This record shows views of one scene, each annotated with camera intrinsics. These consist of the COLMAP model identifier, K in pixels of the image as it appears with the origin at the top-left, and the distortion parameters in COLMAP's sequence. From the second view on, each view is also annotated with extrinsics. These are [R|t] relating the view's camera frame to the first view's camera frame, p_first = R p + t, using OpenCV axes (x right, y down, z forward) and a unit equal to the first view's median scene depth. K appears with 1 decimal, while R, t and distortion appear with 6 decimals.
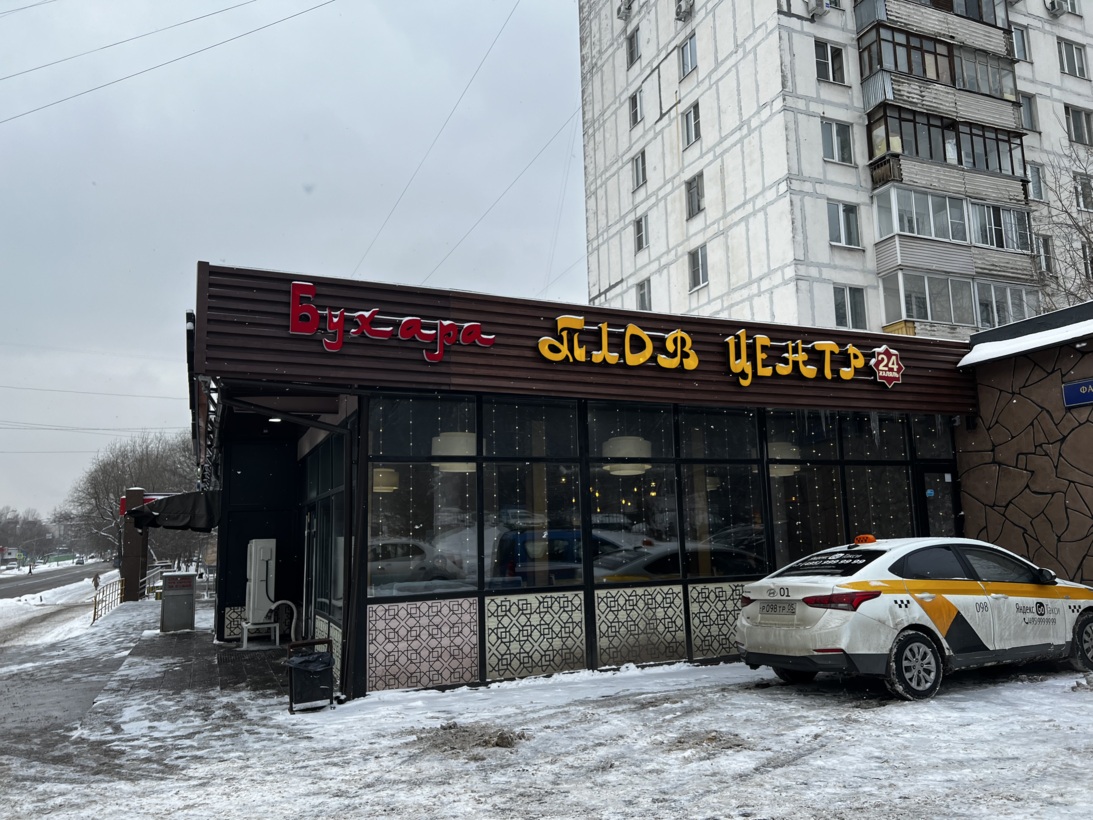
lens RADIAL K [[823.6, 0, 546.5], [0, 823.6, 410.0], [0, 0, 1]] dist [0.108453, -0.131432]
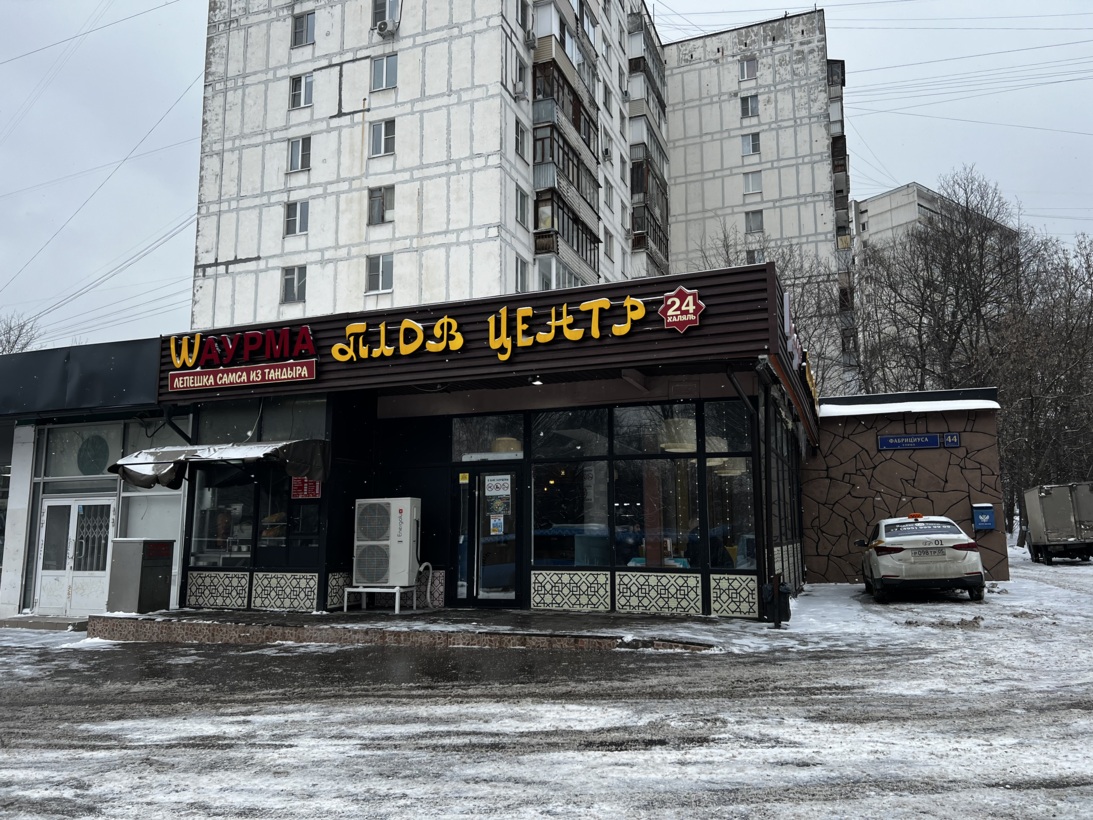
lens RADIAL K [[815.6, 0, 546.0], [0, 815.6, 424.4], [0, 0, 1]] dist [0.104187, -0.130329]
pose [[0.706312, 0.131917, 0.695500, -0.404800], [-0.134899, 0.989562, -0.050695, 0.047469], [-0.694928, -0.058016, 0.716735, 0.096404]]
